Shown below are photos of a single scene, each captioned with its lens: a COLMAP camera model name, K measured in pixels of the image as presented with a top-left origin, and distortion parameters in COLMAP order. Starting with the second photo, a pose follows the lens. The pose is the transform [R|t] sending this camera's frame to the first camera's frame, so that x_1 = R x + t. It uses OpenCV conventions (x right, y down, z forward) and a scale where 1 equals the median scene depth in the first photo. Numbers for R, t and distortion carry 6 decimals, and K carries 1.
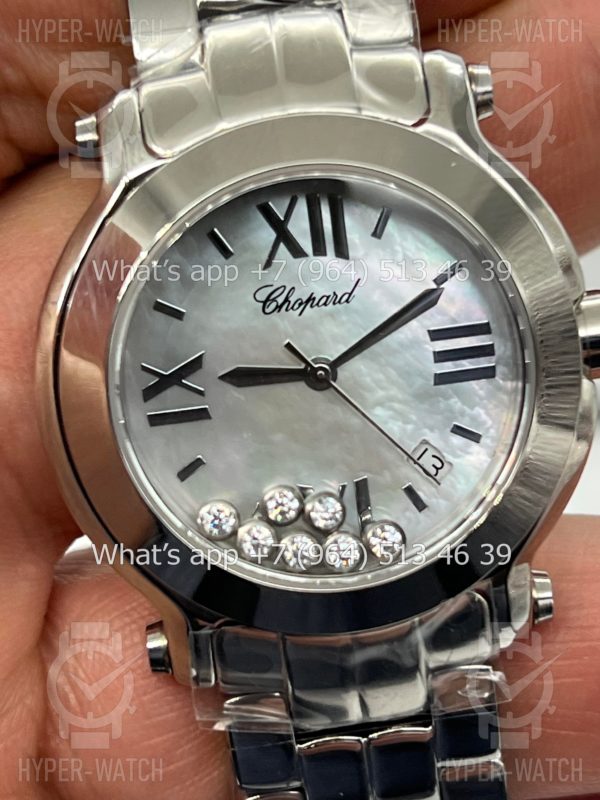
lens RADIAL K [[1907.3, 0, 298.8], [0, 1907.3, 402.2], [0, 0, 1]] dist [0.282086, 0.000000]
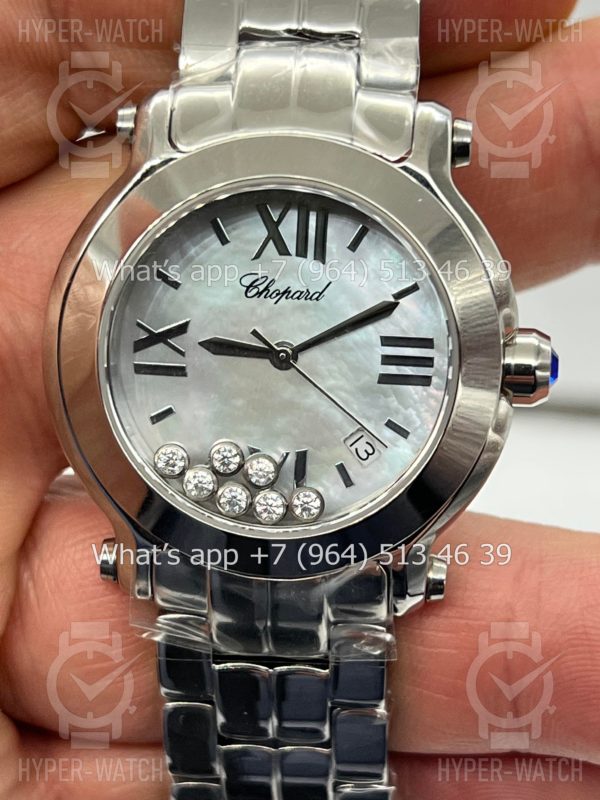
lens RADIAL K [[1907.3, 0, 299.1], [0, 1907.3, 401.1], [0, 0, 1]] dist [0.282086, 0.000000]
pose [[0.979070, 0.184220, -0.086519, 0.127329], [-0.184084, 0.982863, 0.009616, -0.000502], [0.086808, 0.006512, 0.996204, -0.169435]]
